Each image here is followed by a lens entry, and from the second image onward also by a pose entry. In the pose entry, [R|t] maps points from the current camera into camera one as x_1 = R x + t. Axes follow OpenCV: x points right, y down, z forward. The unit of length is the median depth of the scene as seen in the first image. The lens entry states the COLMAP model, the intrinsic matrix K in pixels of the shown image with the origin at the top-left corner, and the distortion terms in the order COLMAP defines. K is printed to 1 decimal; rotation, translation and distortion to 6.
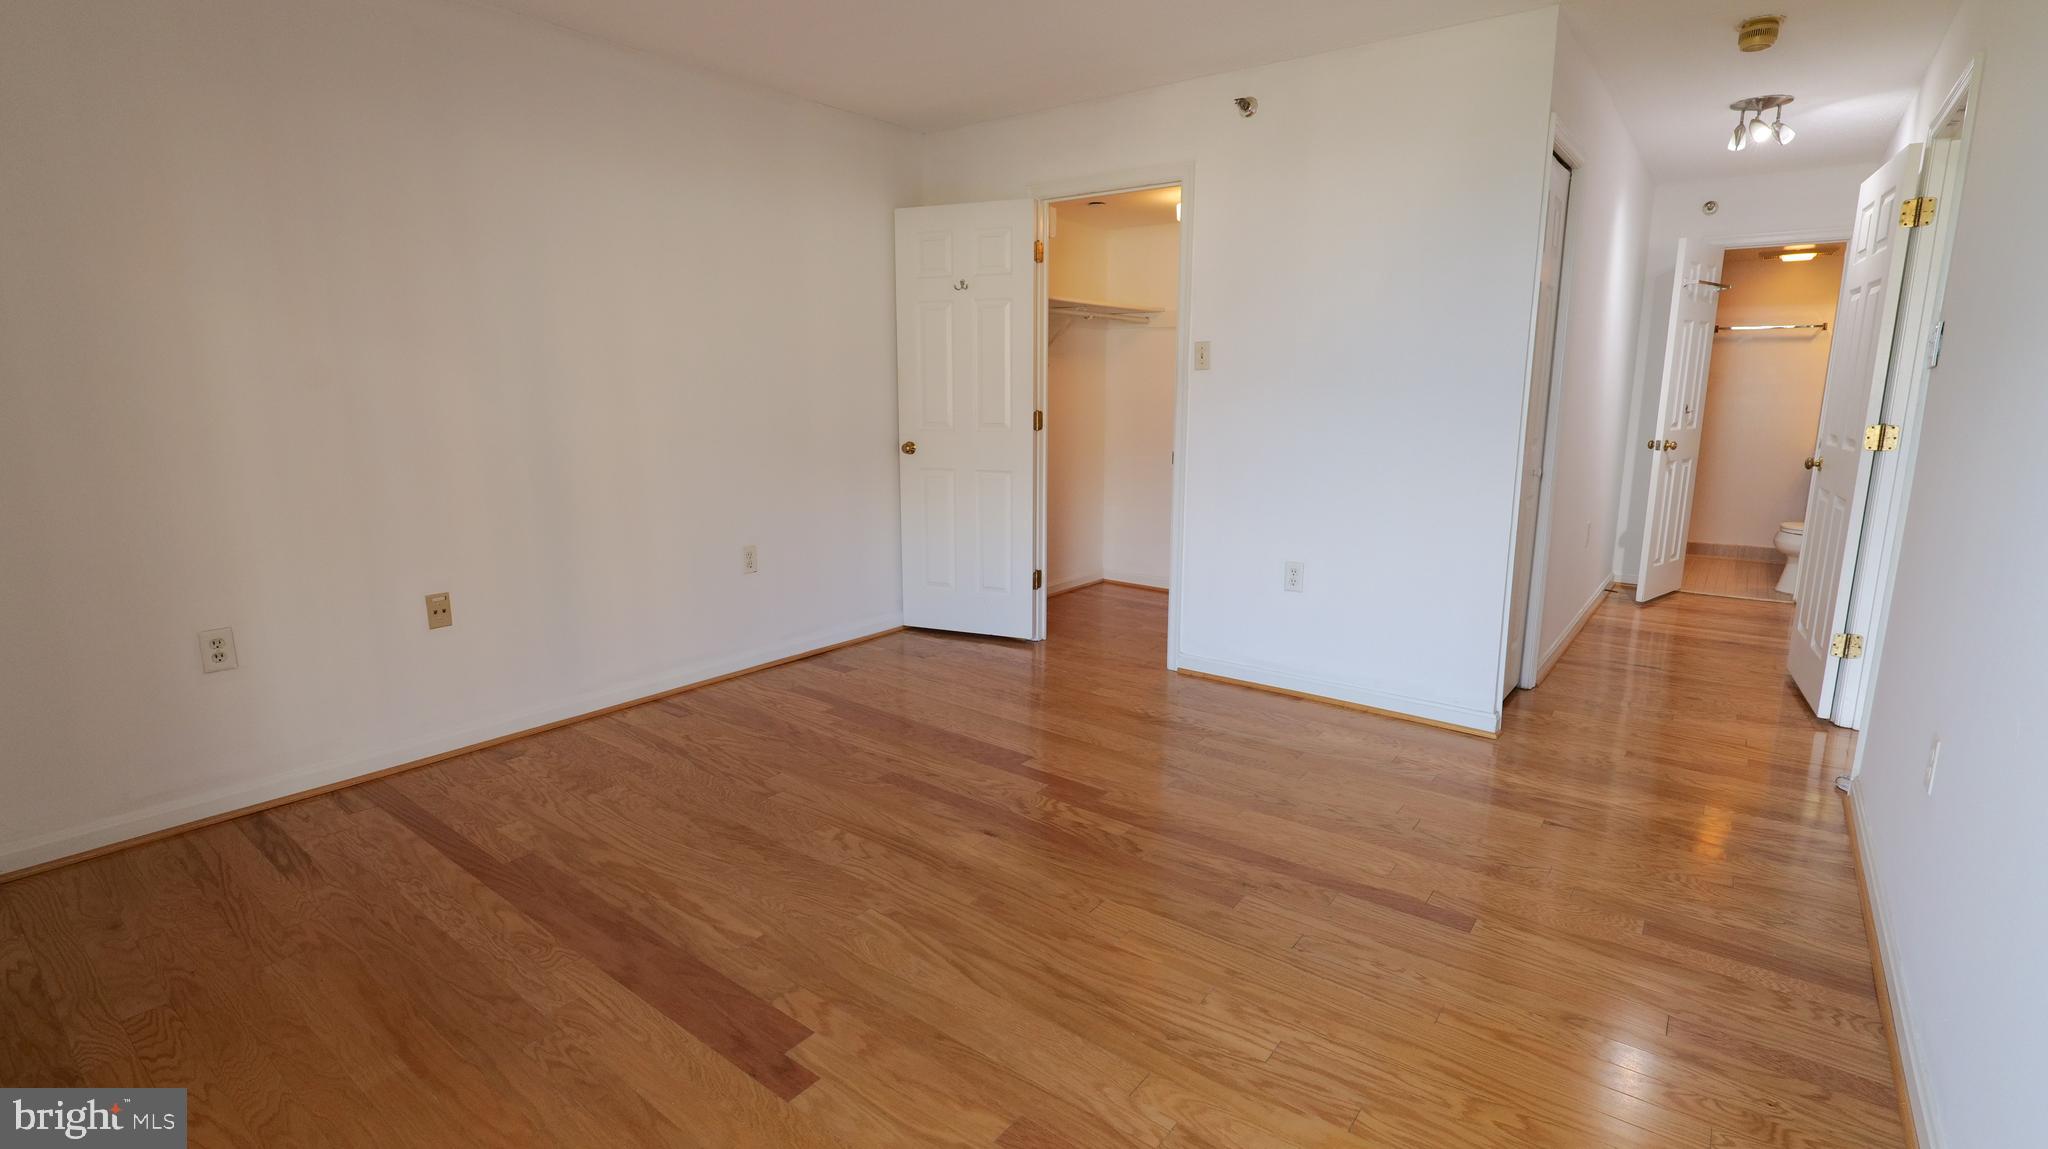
lens RADIAL K [[951.9, 0, 1022.8], [0, 951.9, 568.1], [0, 0, 1]] dist [-0.003584, -0.000040]
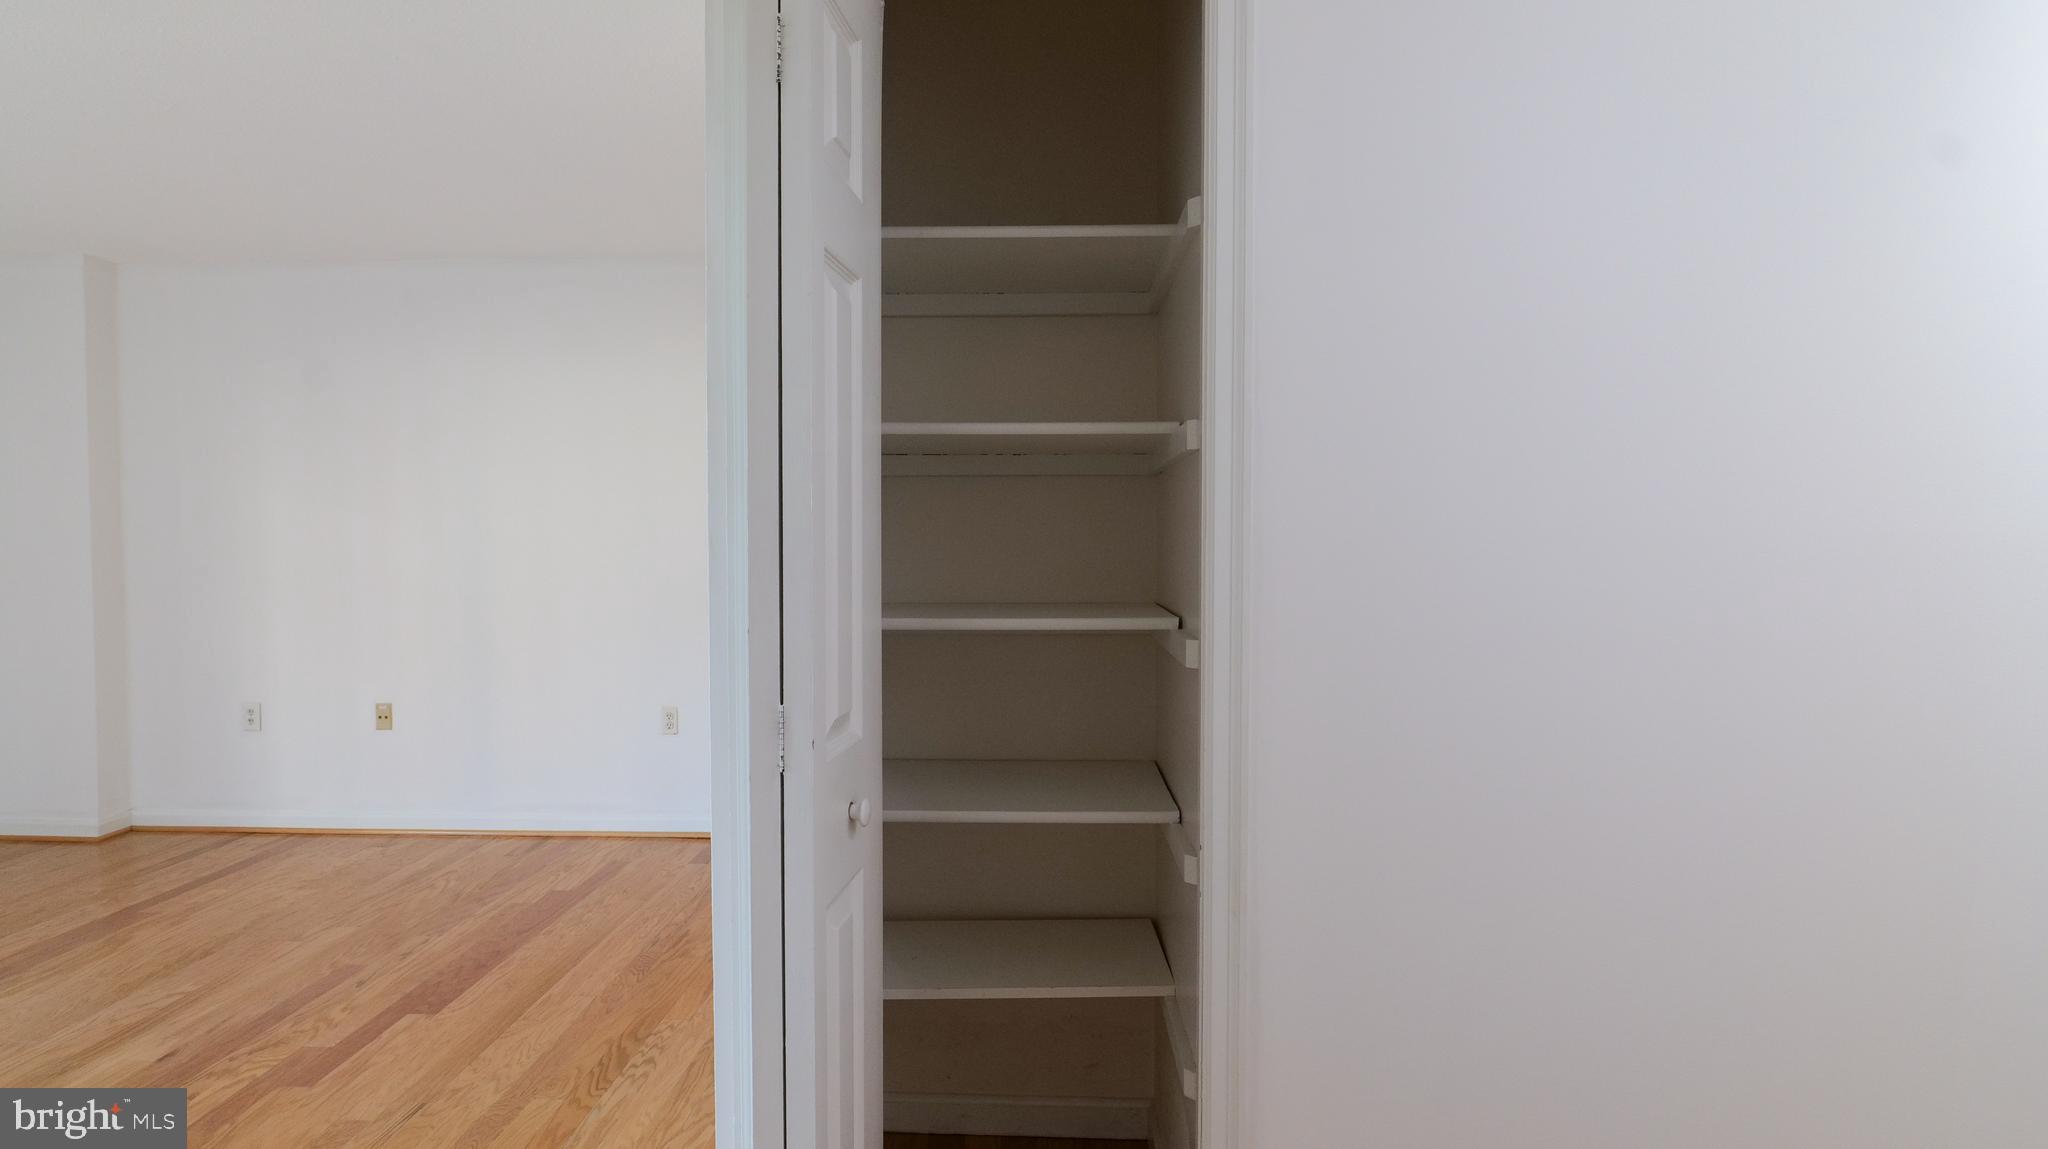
lens RADIAL K [[991.2, 0, 1017.6], [0, 991.2, 571.5], [0, 0, 1]] dist [-0.000131, 0.000148]
pose [[0.583314, 0.026788, -0.811805, 1.002039], [-0.155124, 0.984734, -0.078969, -0.181327], [0.797296, 0.171994, 0.578564, 0.897114]]
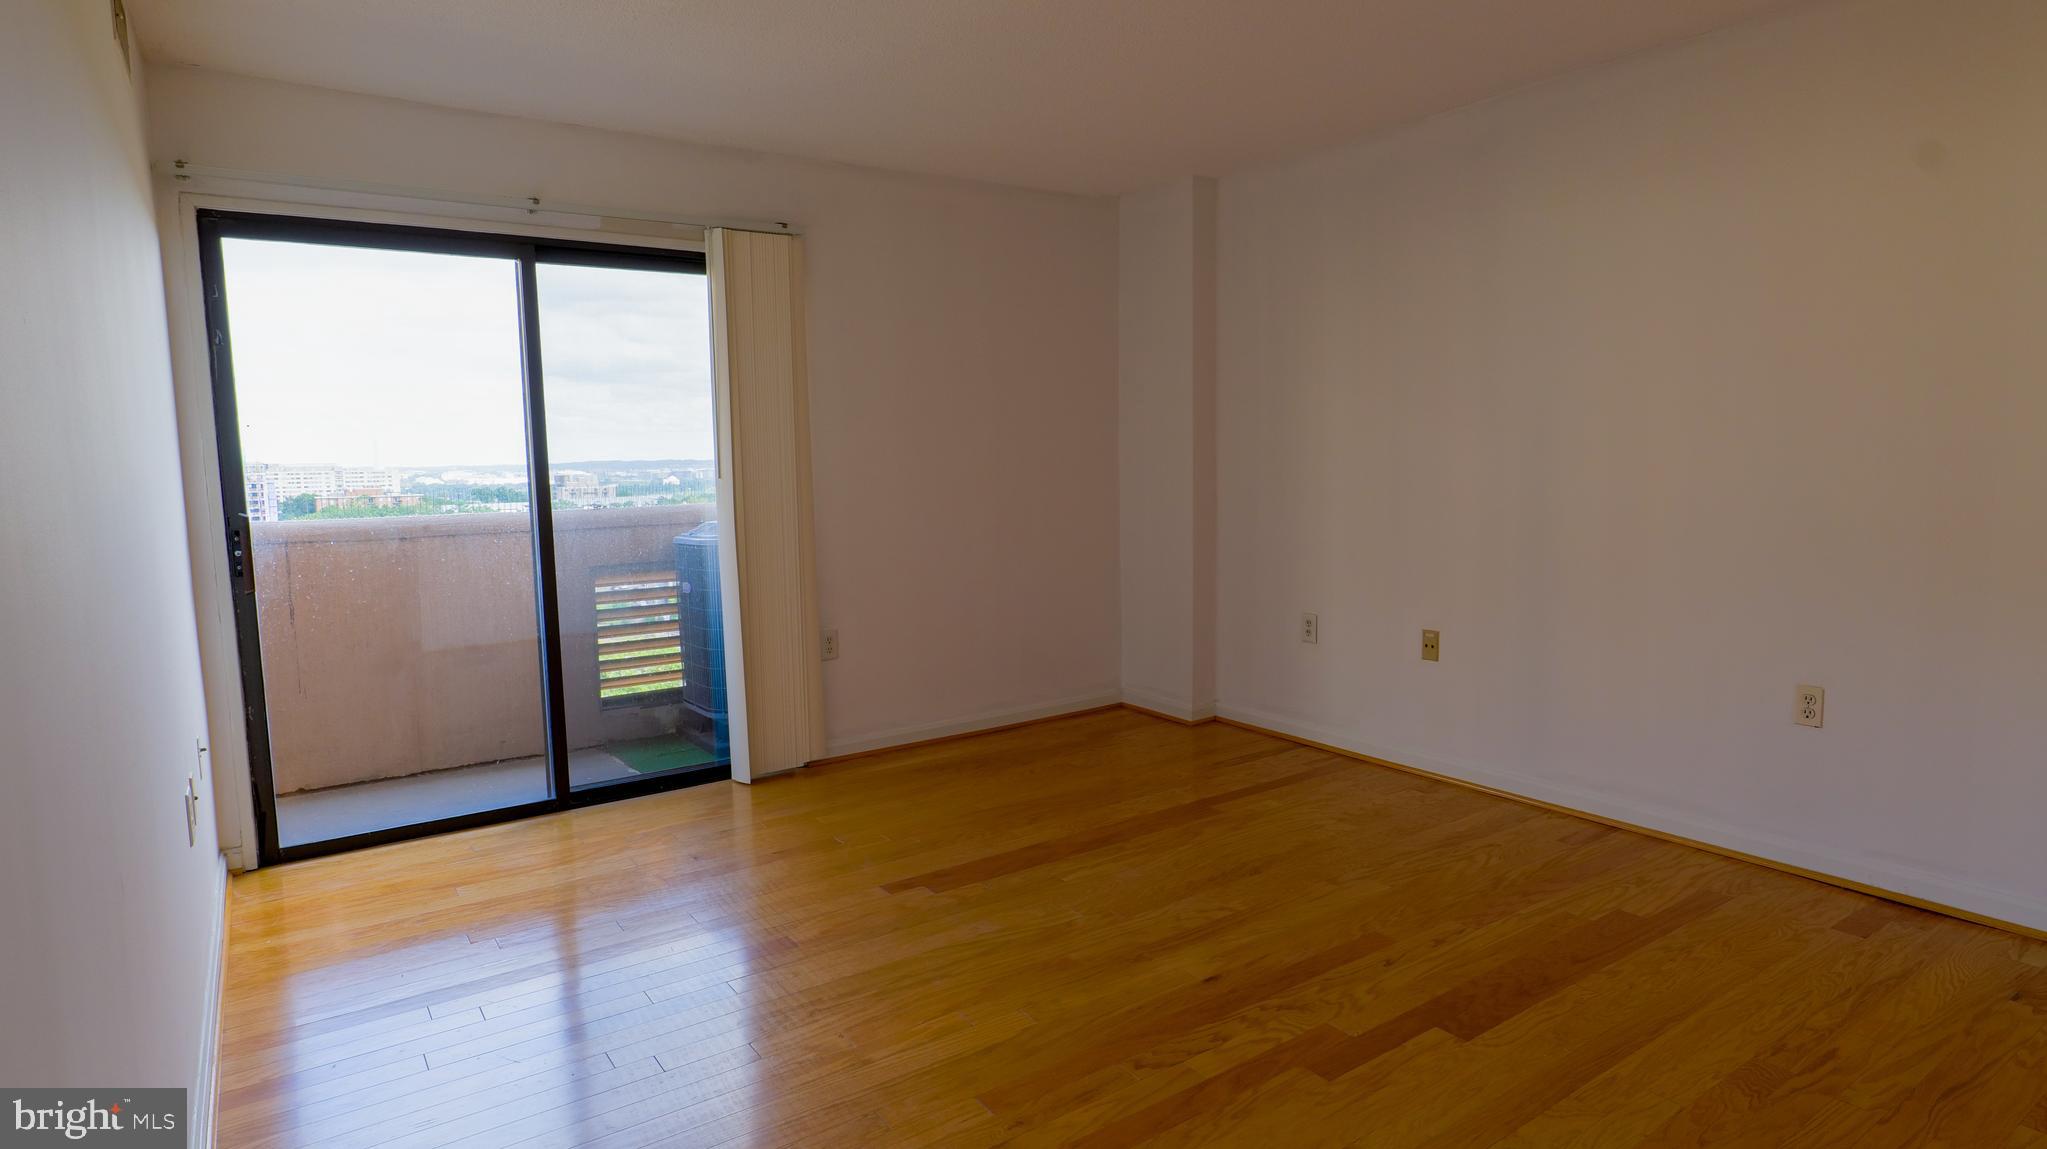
lens RADIAL K [[1113.1, 0, 1020.1], [0, 1113.1, 570.3], [0, 0, 1]] dist [-0.000984, 0.001818]
pose [[-0.303955, 0.107778, -0.946570, 0.804296], [-0.162795, 0.973090, 0.163073, -0.184190], [0.938674, 0.203664, -0.278230, 0.916301]]
